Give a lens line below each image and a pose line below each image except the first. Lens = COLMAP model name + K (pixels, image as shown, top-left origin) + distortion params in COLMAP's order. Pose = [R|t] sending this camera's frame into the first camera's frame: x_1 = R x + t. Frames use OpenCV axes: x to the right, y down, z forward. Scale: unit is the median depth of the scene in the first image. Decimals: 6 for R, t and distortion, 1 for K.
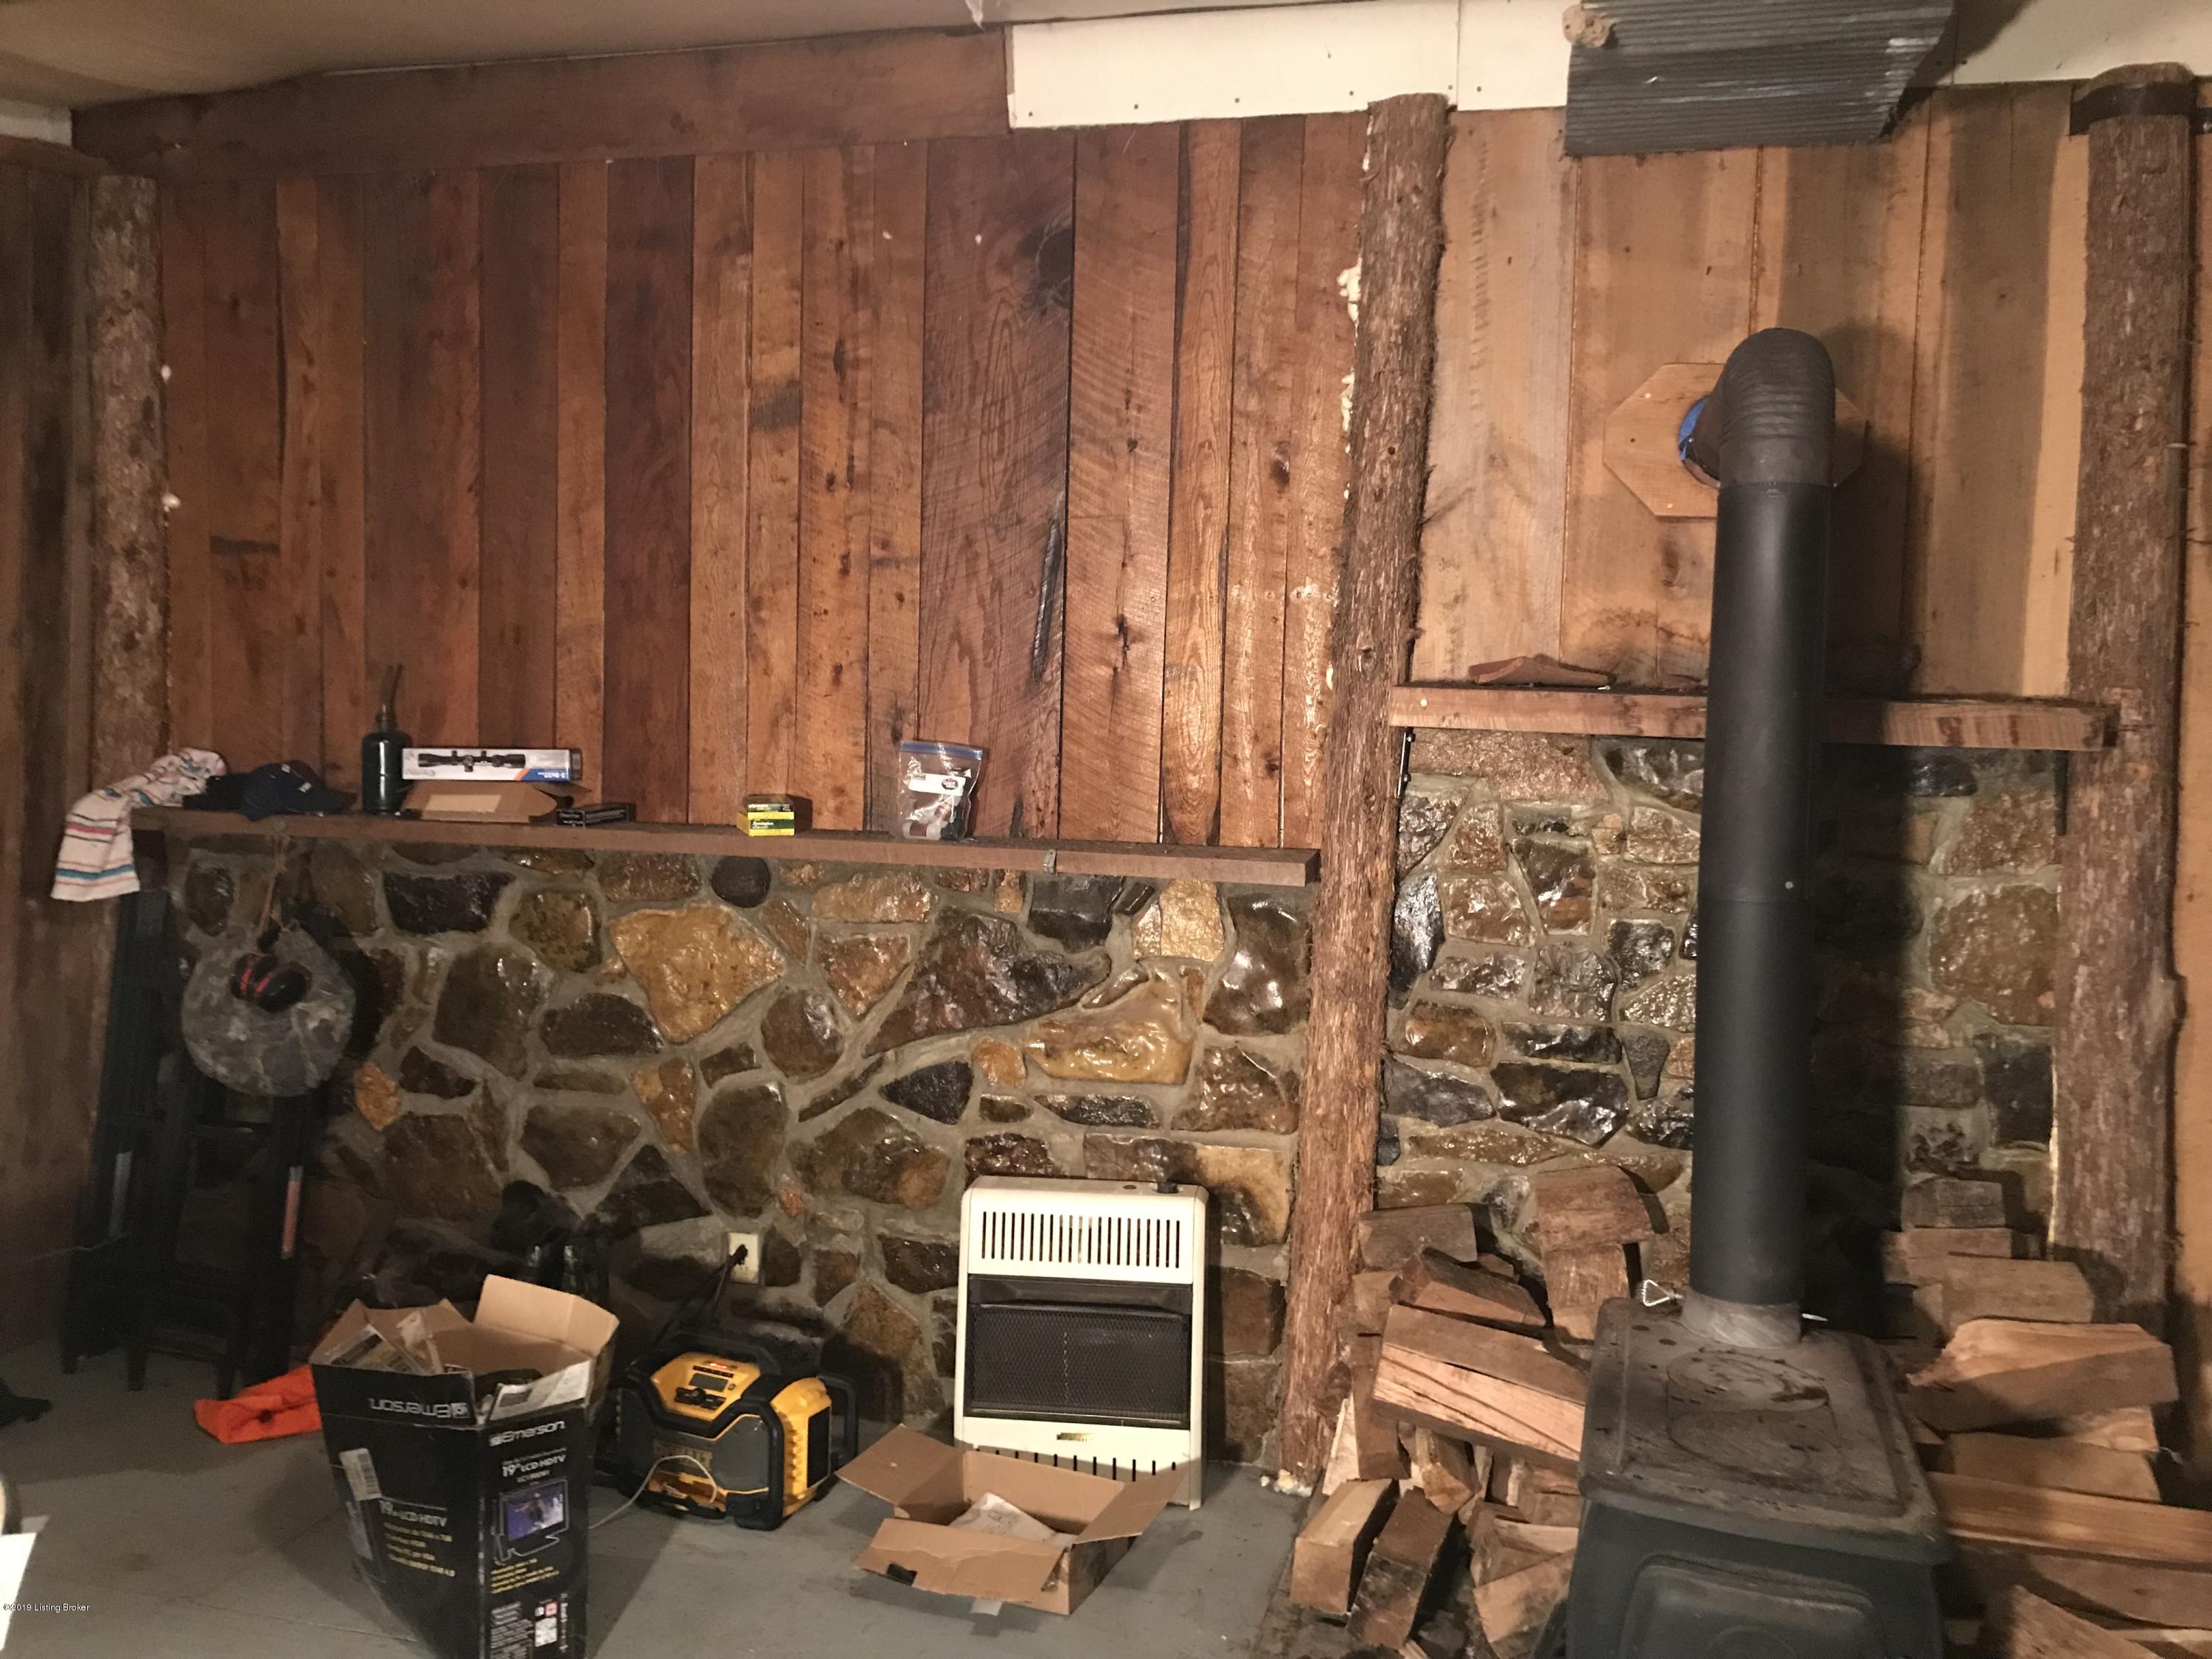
lens RADIAL K [[1791.1, 0, 1091.9], [0, 1791.1, 847.8], [0, 0, 1]] dist [0.035162, -0.062548]
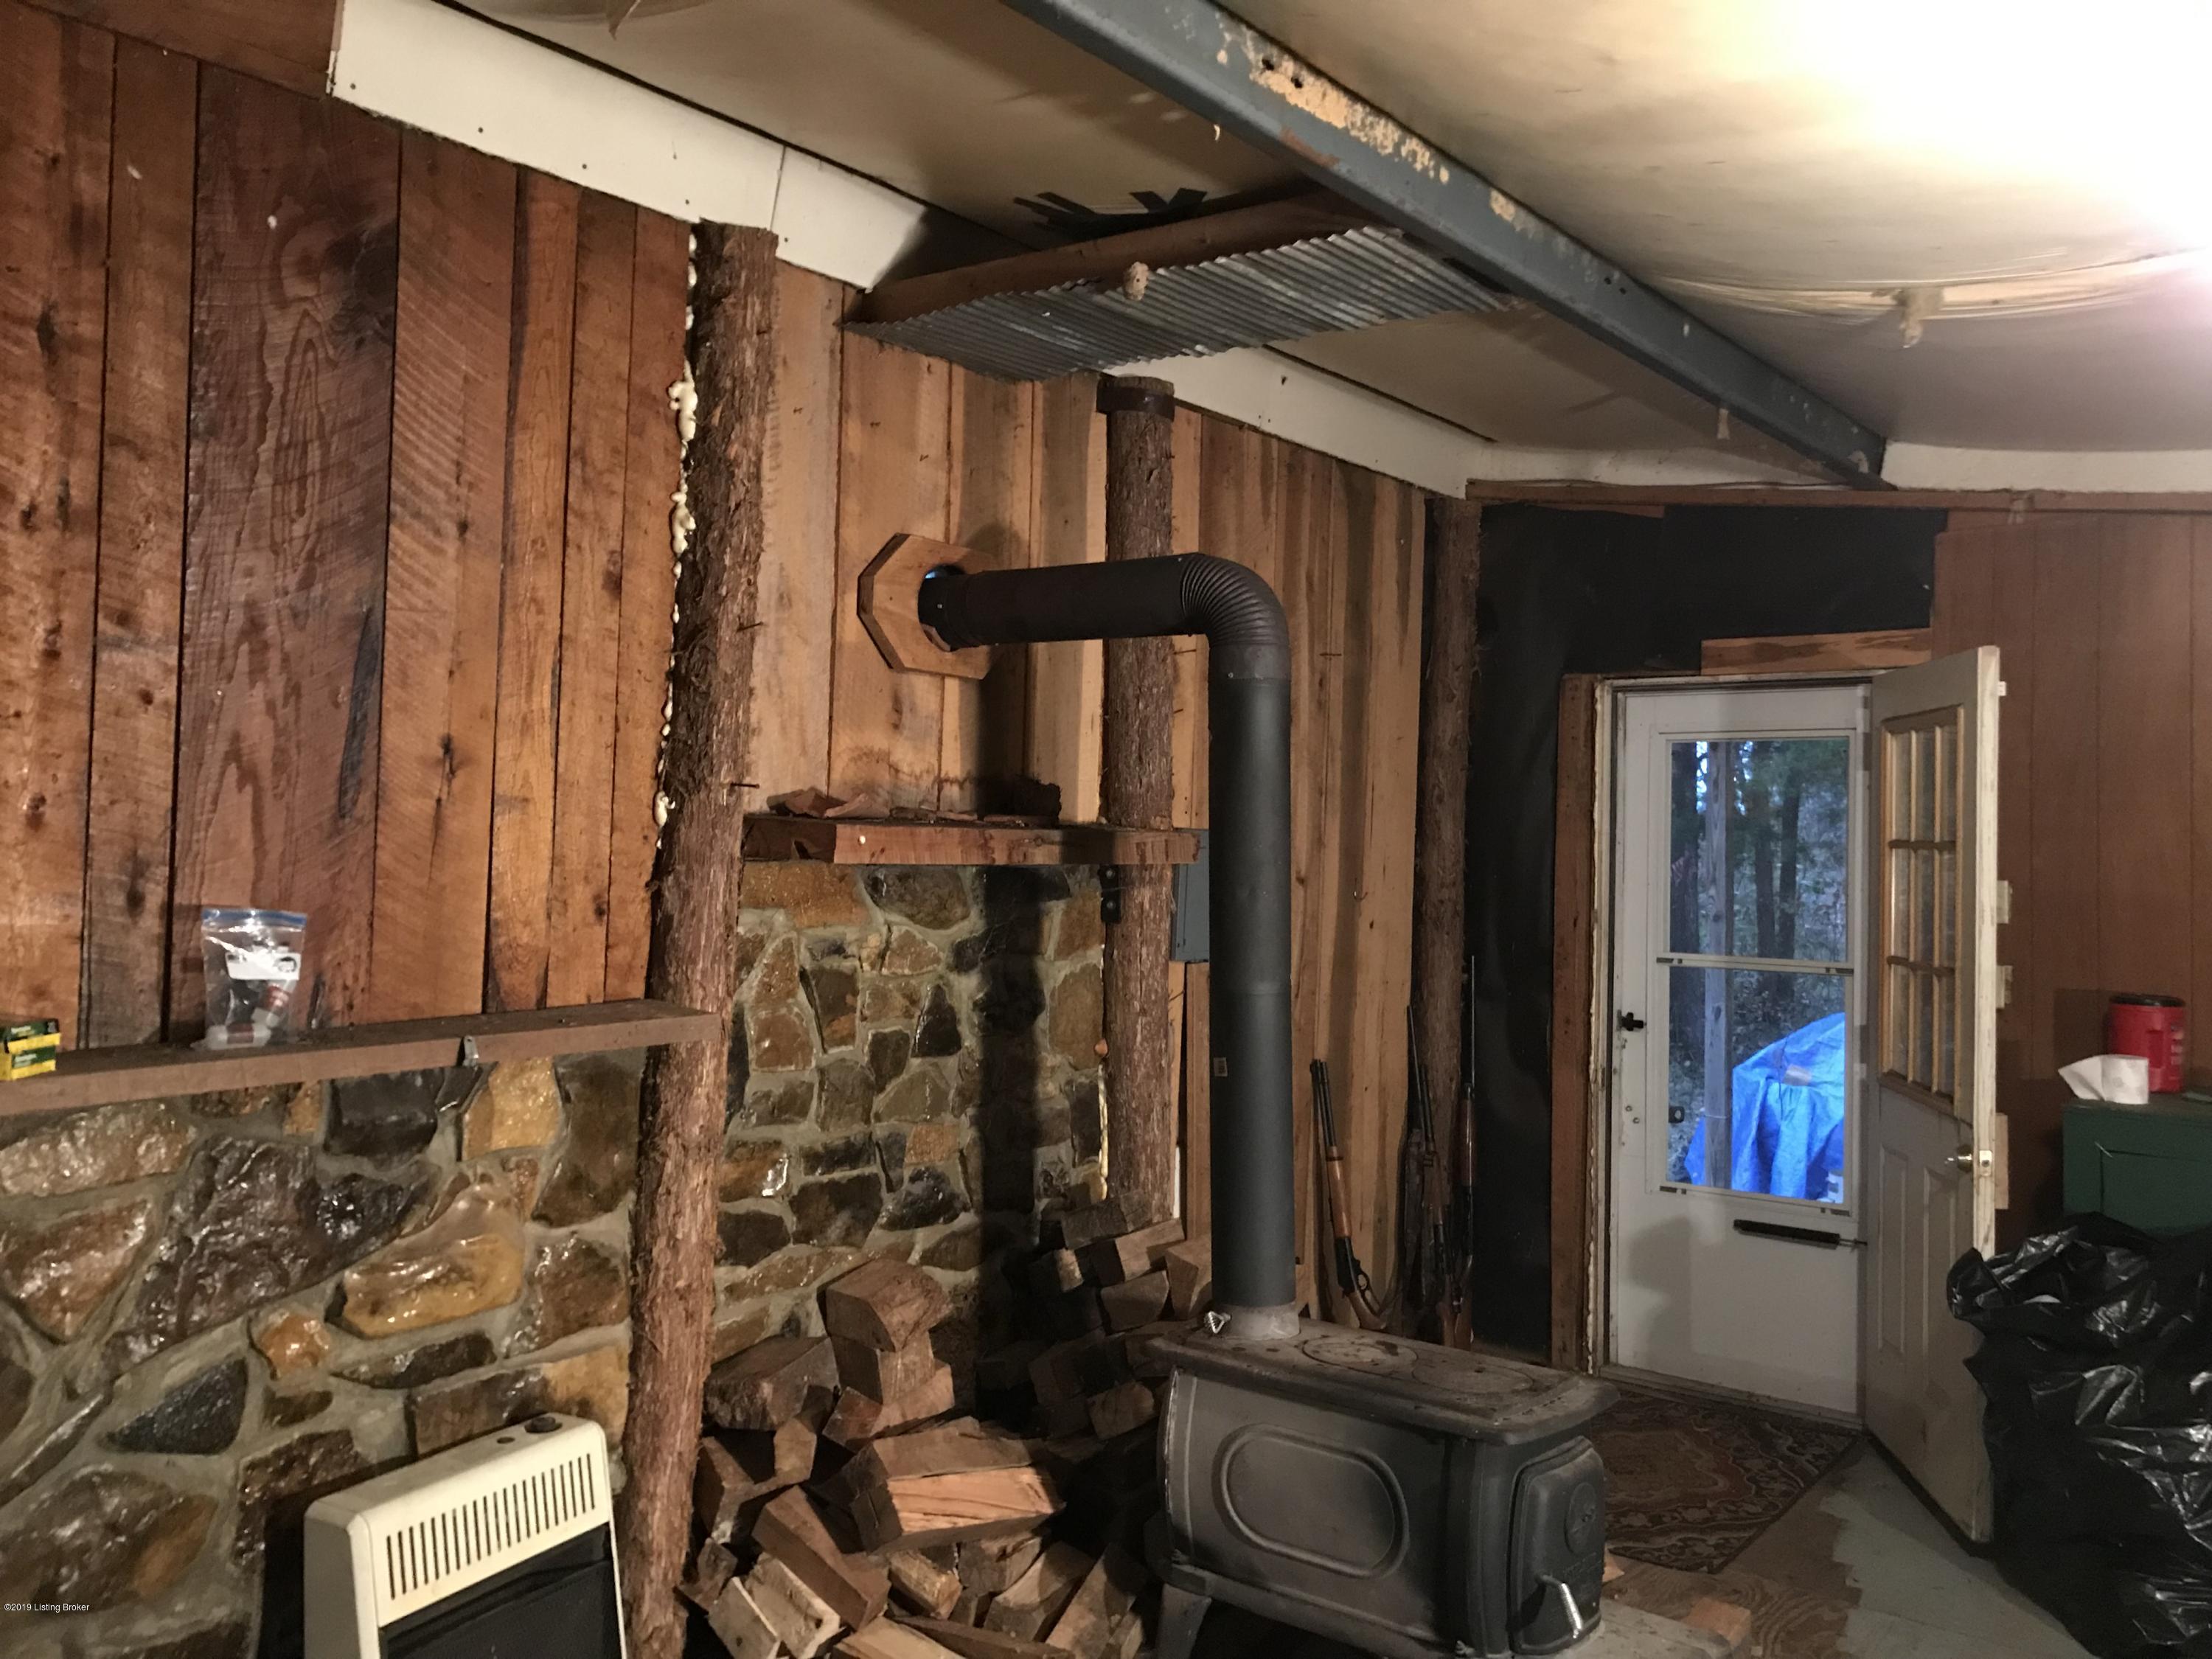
lens RADIAL K [[1791.1, 0, 1177.0], [0, 1791.1, 826.2], [0, 0, 1]] dist [0.035162, -0.062548]
pose [[0.374040, -0.022002, 0.927152, -0.617153], [0.067982, 0.997680, -0.003750, -0.064386], [-0.924918, 0.064432, 0.374668, 0.401086]]
